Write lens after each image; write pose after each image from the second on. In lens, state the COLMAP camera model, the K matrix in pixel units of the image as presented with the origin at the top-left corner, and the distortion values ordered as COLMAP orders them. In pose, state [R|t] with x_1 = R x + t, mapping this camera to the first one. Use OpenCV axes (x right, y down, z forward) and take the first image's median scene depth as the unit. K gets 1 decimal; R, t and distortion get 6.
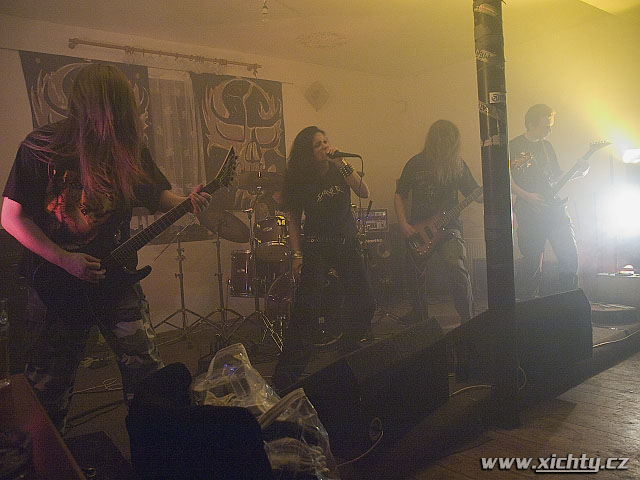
lens RADIAL K [[519.7, 0, 320.0], [0, 519.7, 240.0], [0, 0, 1]] dist [-0.103441, 0.077425]
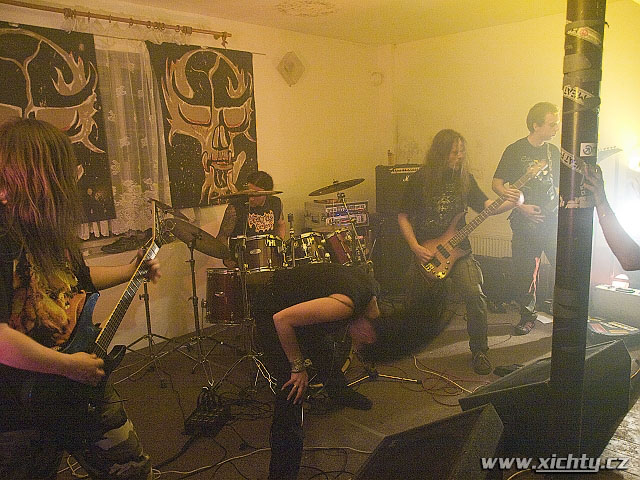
lens RADIAL K [[519.7, 0, 320.0], [0, 519.7, 240.0], [0, 0, 1]] dist [-0.103441, 0.077425]
pose [[0.990141, -0.000761, 0.140075, -0.092099], [-0.015824, 0.992976, 0.117251, -0.111277], [-0.139180, -0.118311, 0.983174, 0.126361]]
